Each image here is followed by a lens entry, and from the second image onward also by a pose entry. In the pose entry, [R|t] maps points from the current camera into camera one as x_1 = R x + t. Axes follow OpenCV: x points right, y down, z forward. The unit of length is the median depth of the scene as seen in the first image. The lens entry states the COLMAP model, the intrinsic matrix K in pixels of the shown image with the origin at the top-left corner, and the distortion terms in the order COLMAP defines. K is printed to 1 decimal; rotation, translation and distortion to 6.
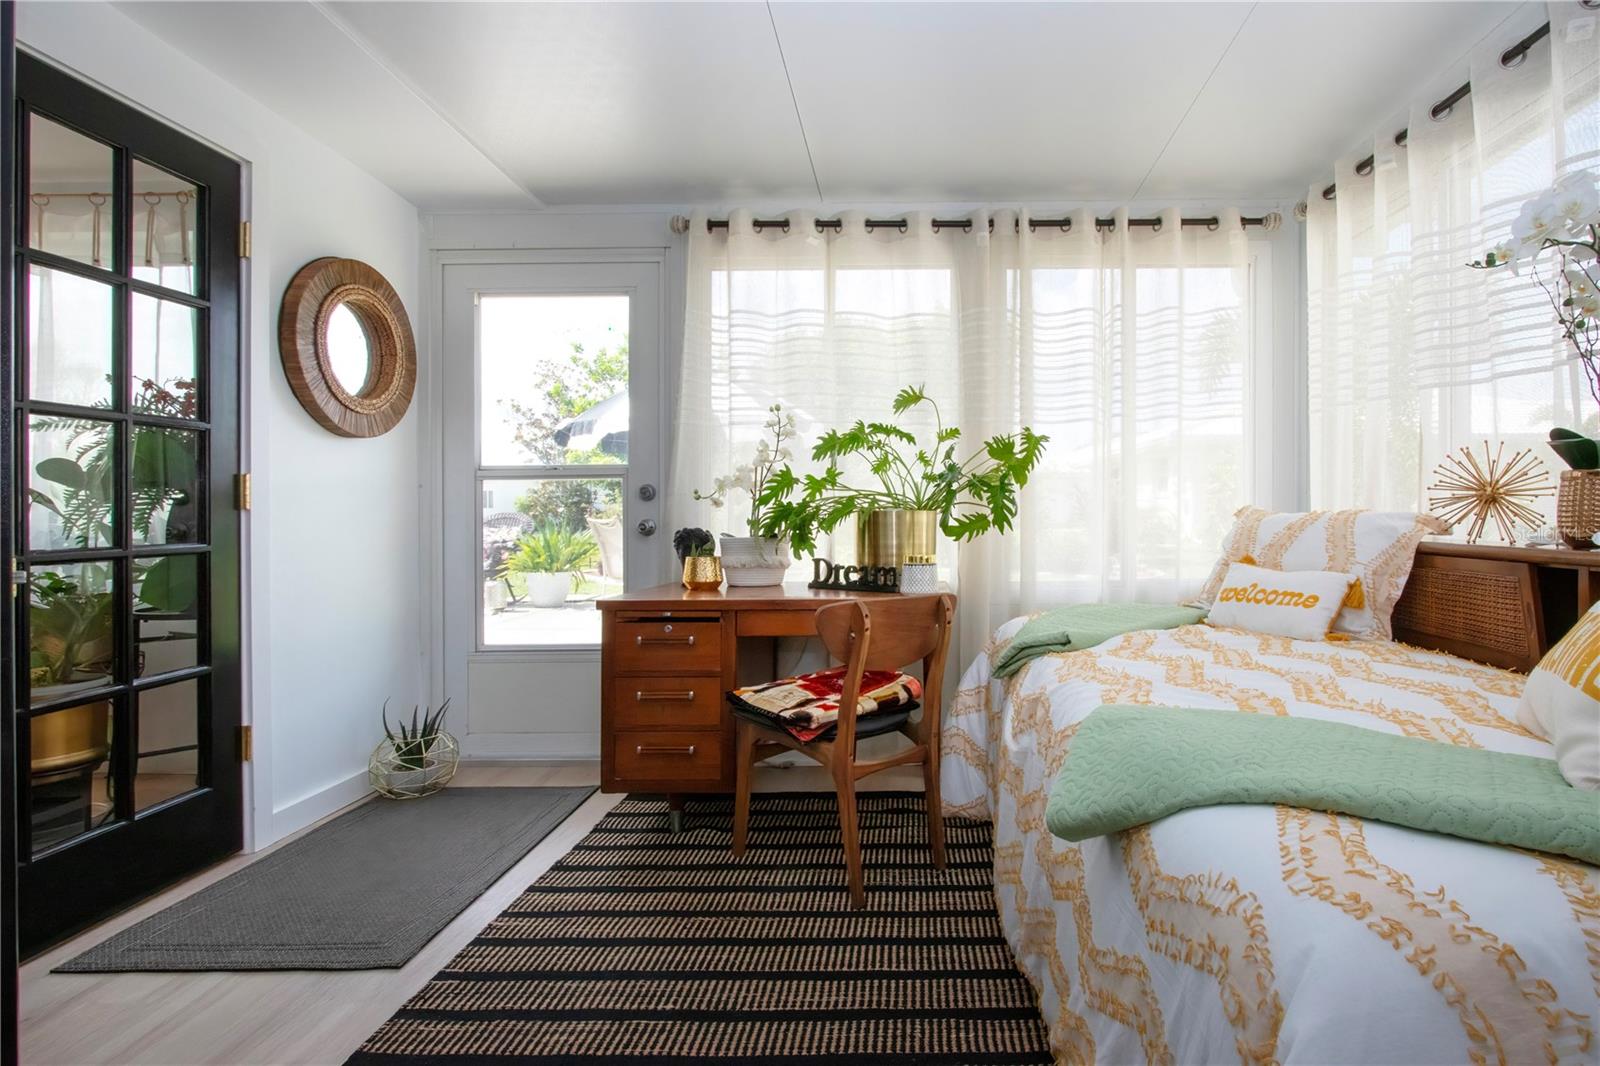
lens RADIAL K [[785.1, 0, 893.1], [0, 785.1, 516.8], [0, 0, 1]] dist [-0.021139, 0.000454]
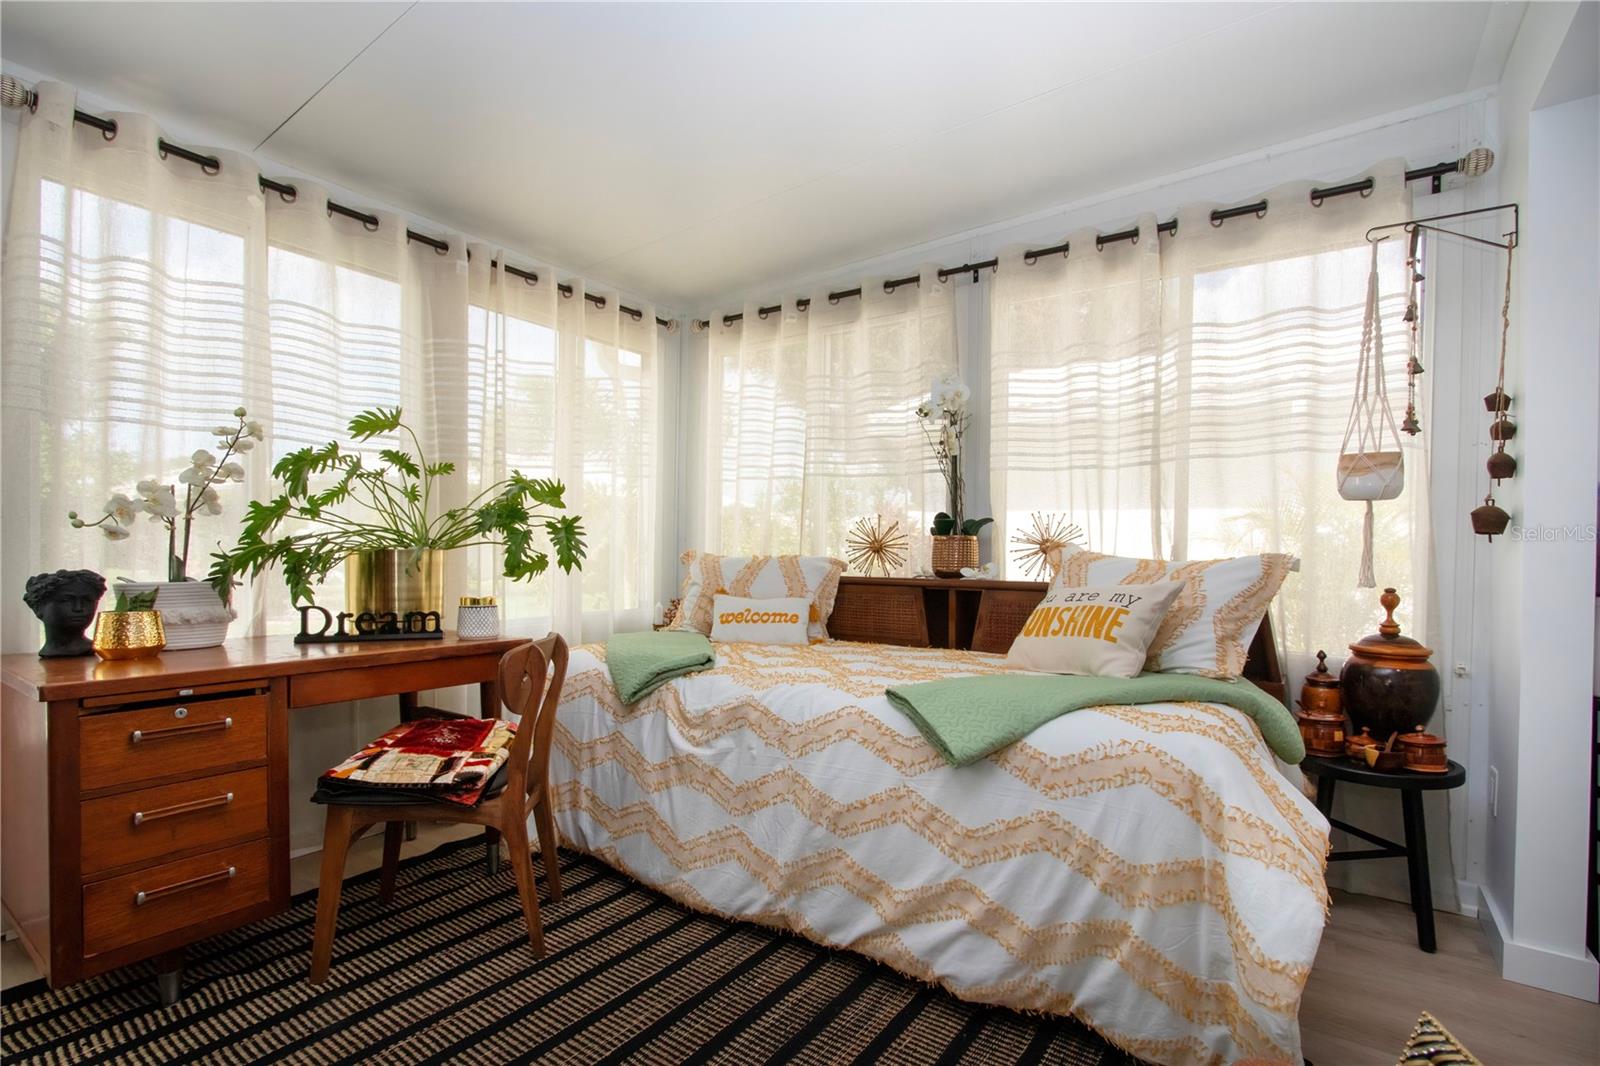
lens RADIAL K [[760.7, 0, 806.3], [0, 760.7, 560.7], [0, 0, 1]] dist [-0.019644, 0.000613]
pose [[0.559582, 0.005376, 0.828758, -0.431818], [-0.008937, 0.999960, -0.000452, 0.001120], [-0.828727, -0.007154, 0.559608, 0.132262]]
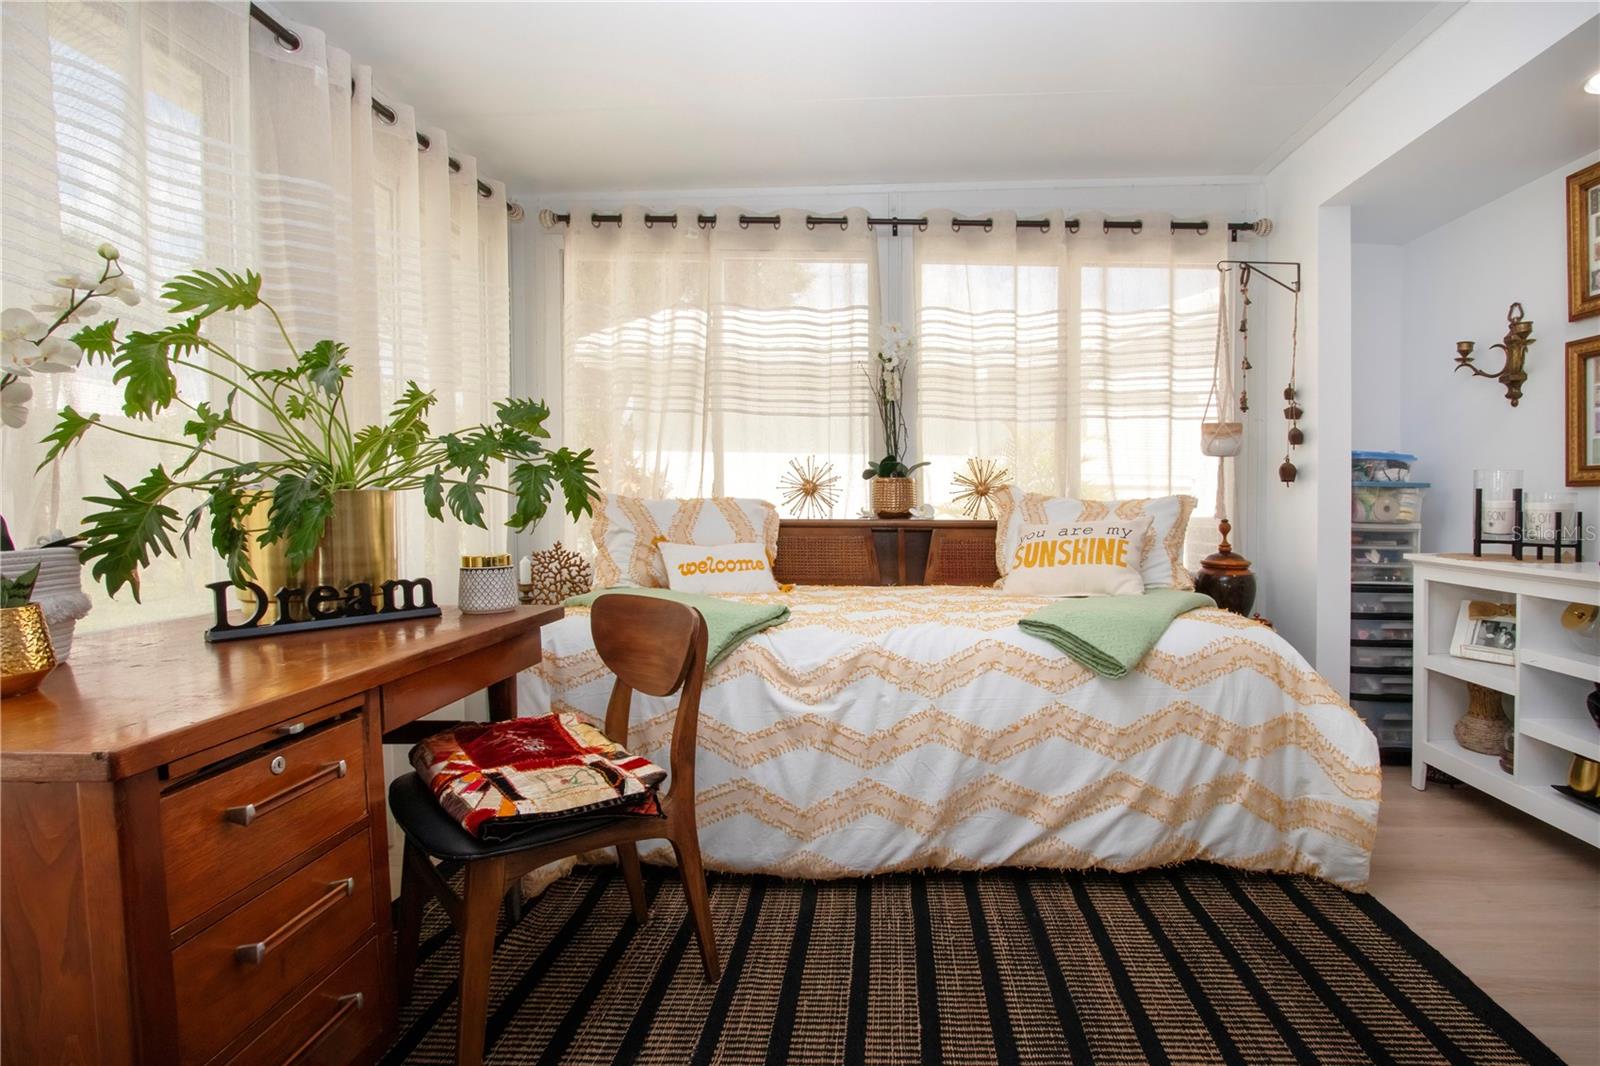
lens RADIAL K [[785.1, 0, 893.1], [0, 785.1, 516.8], [0, 0, 1]] dist [-0.021139, 0.000454]
pose [[-0.022078, -0.014848, 0.999646, -0.572807], [0.000130, 0.999890, 0.014855, 0.003343], [-0.999756, 0.000458, -0.022074, 0.553691]]
